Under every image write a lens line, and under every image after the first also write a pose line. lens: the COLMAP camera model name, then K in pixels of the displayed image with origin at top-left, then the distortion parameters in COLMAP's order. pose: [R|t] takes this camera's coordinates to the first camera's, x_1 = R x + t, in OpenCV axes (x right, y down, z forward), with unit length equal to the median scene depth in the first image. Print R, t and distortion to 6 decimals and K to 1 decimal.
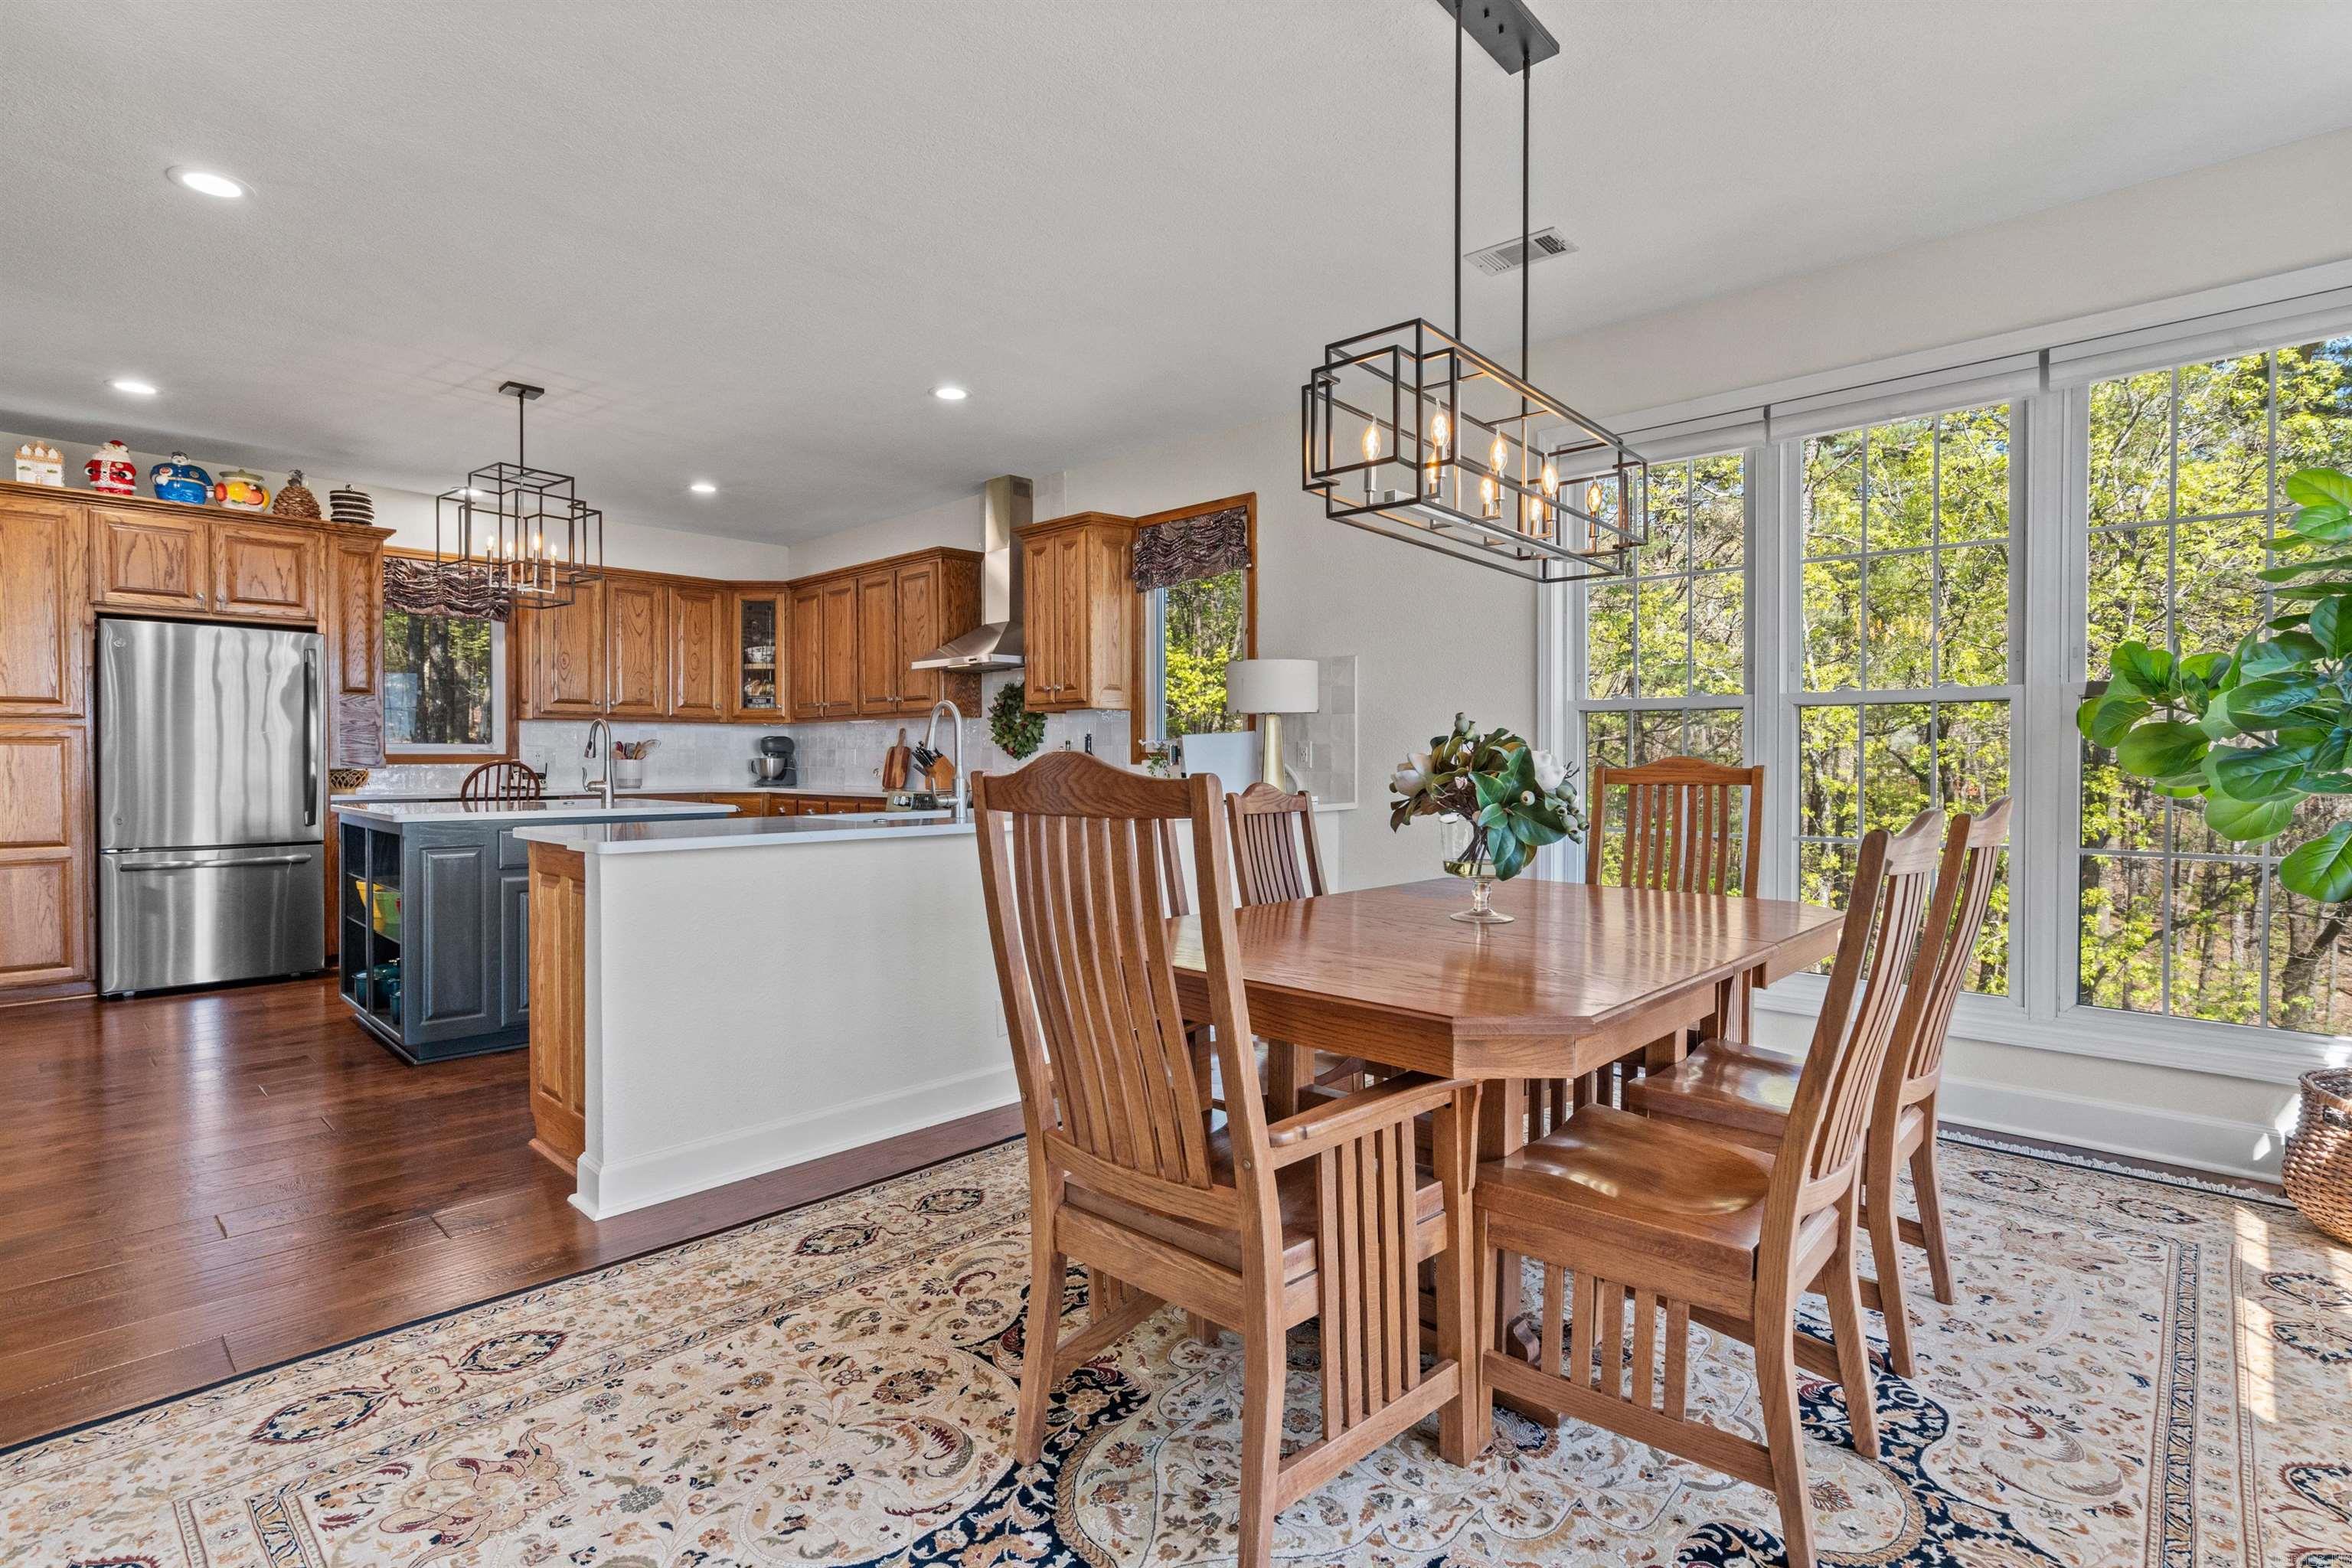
lens RADIAL K [[1137.2, 0, 1180.4], [0, 1137.2, 759.4], [0, 0, 1]] dist [0.004556, -0.000194]
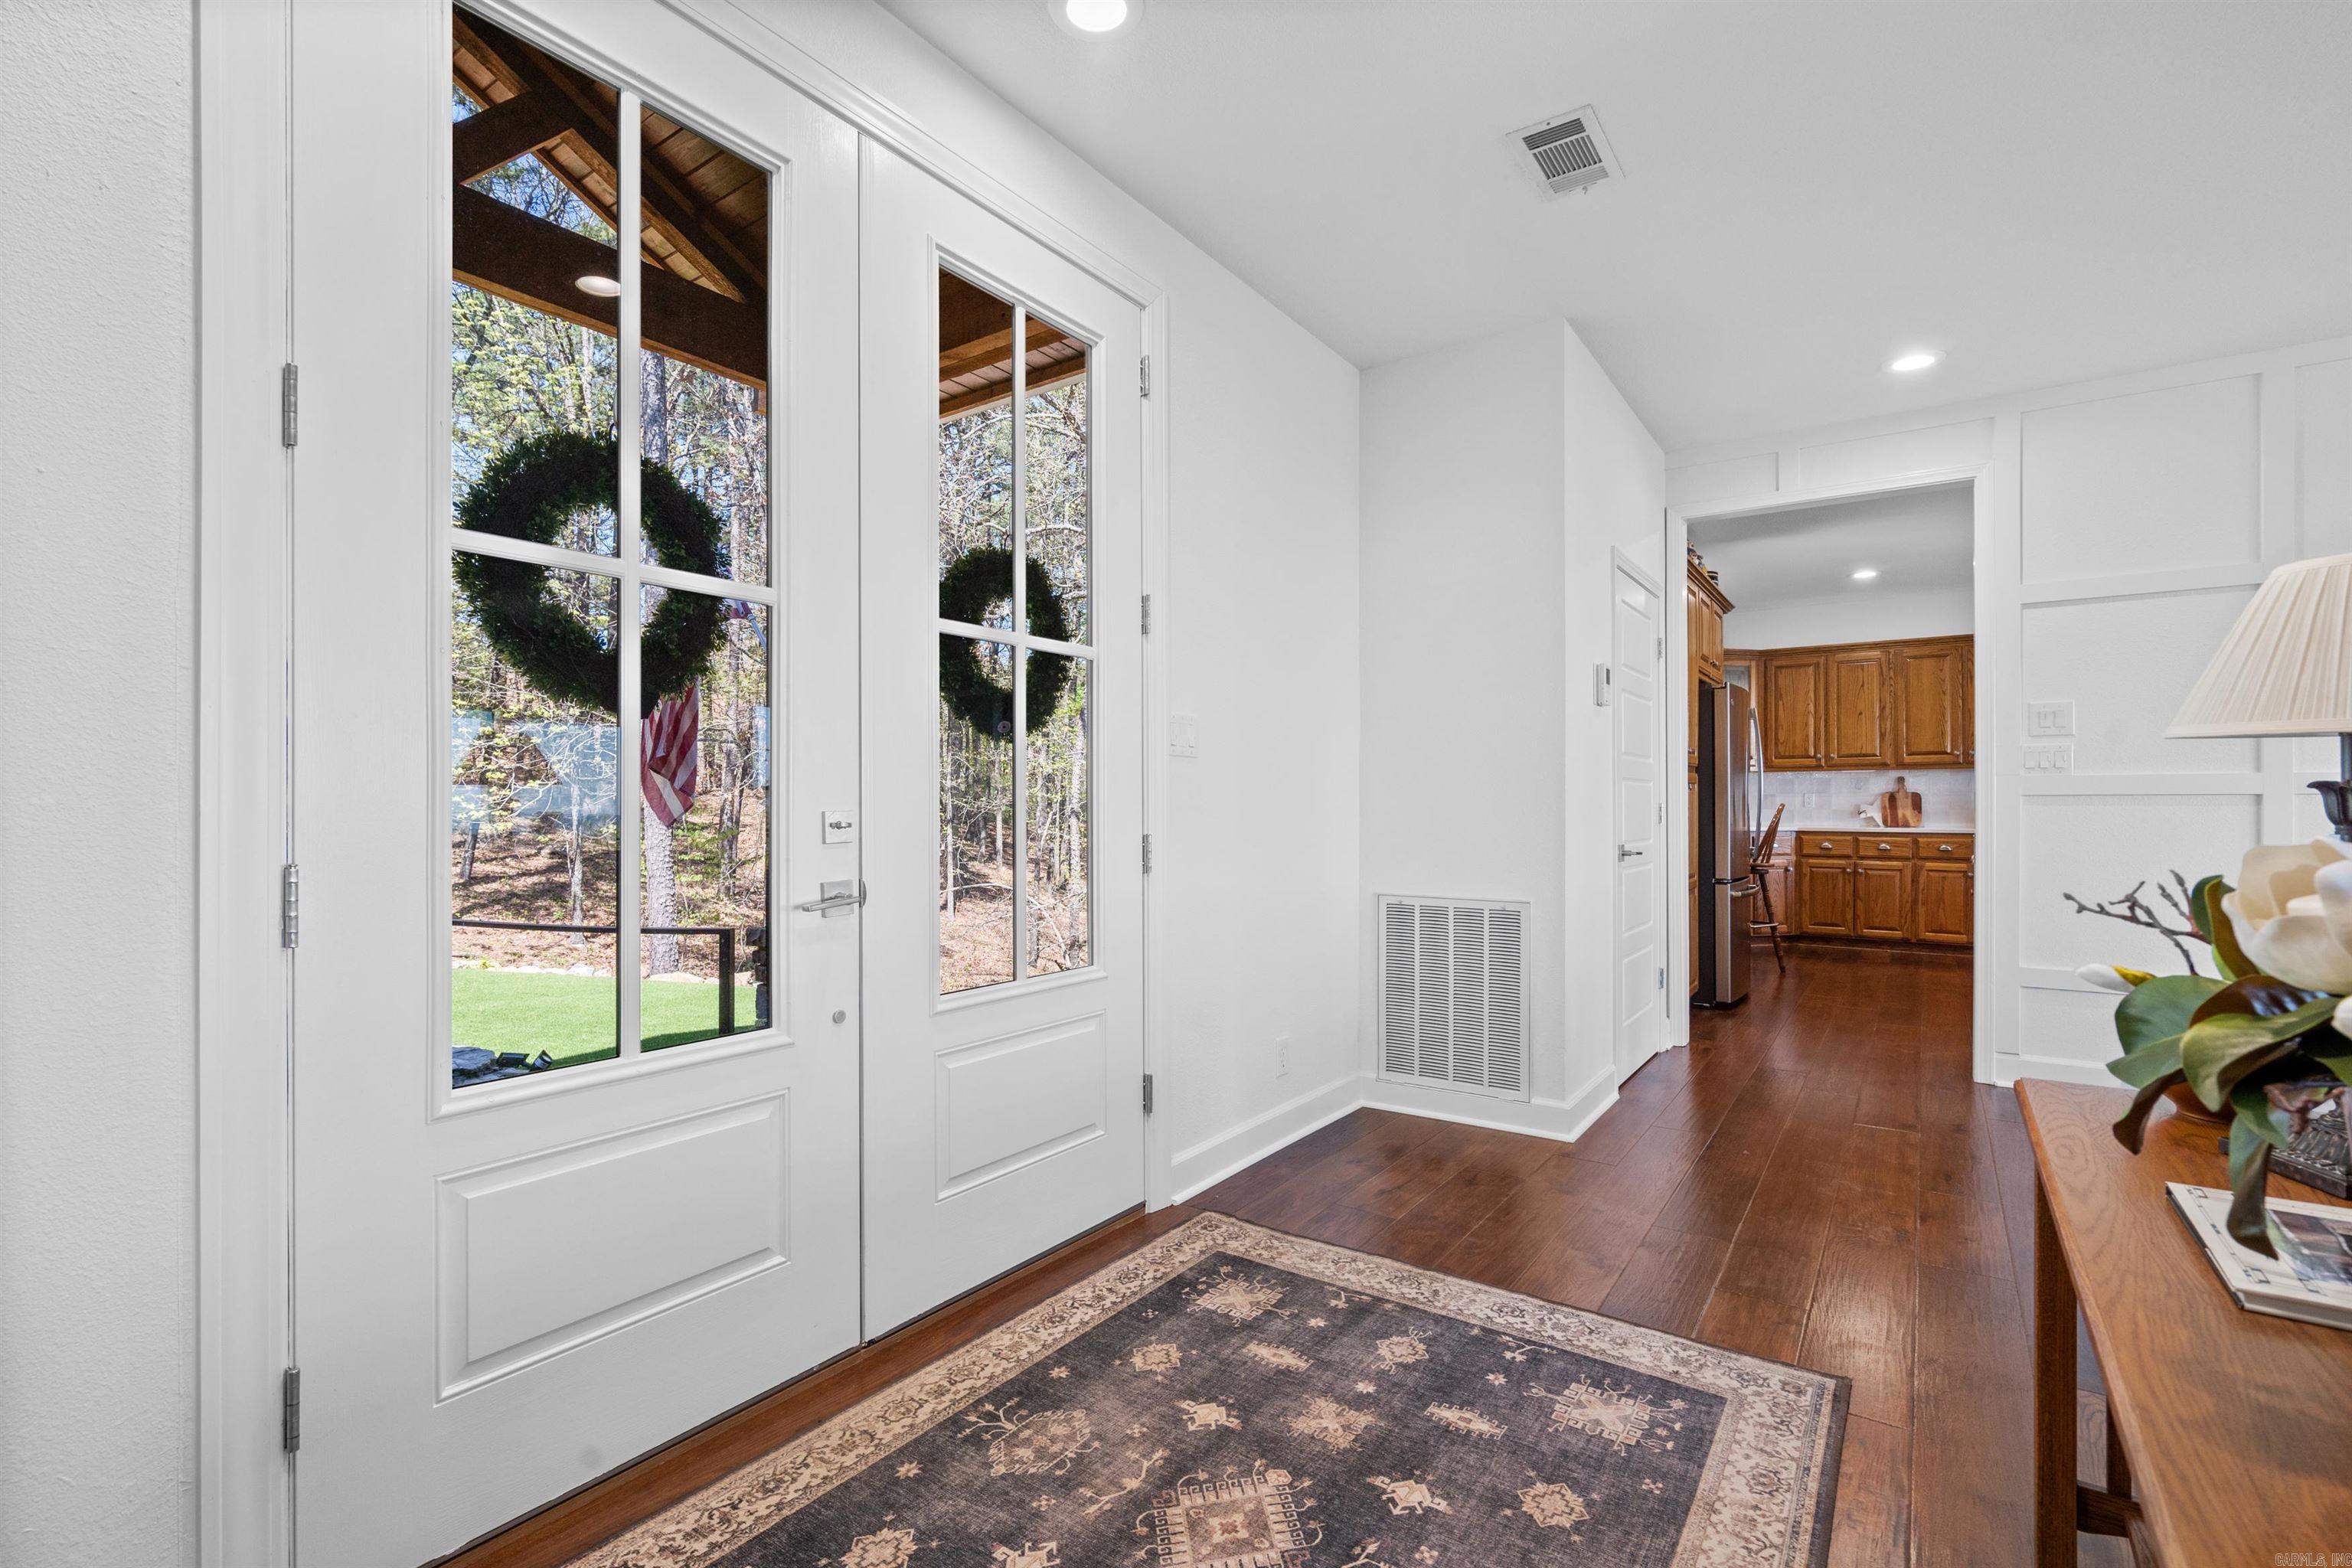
lens RADIAL K [[1072.5, 0, 1170.1], [0, 1072.5, 794.1], [0, 0, 1]] dist [-0.001080, 0.001261]
pose [[0.990823, -0.000131, 0.135168, -1.501949], [0.001142, 0.999972, -0.007397, -0.001586], [-0.135163, 0.007483, 0.990795, -0.017419]]
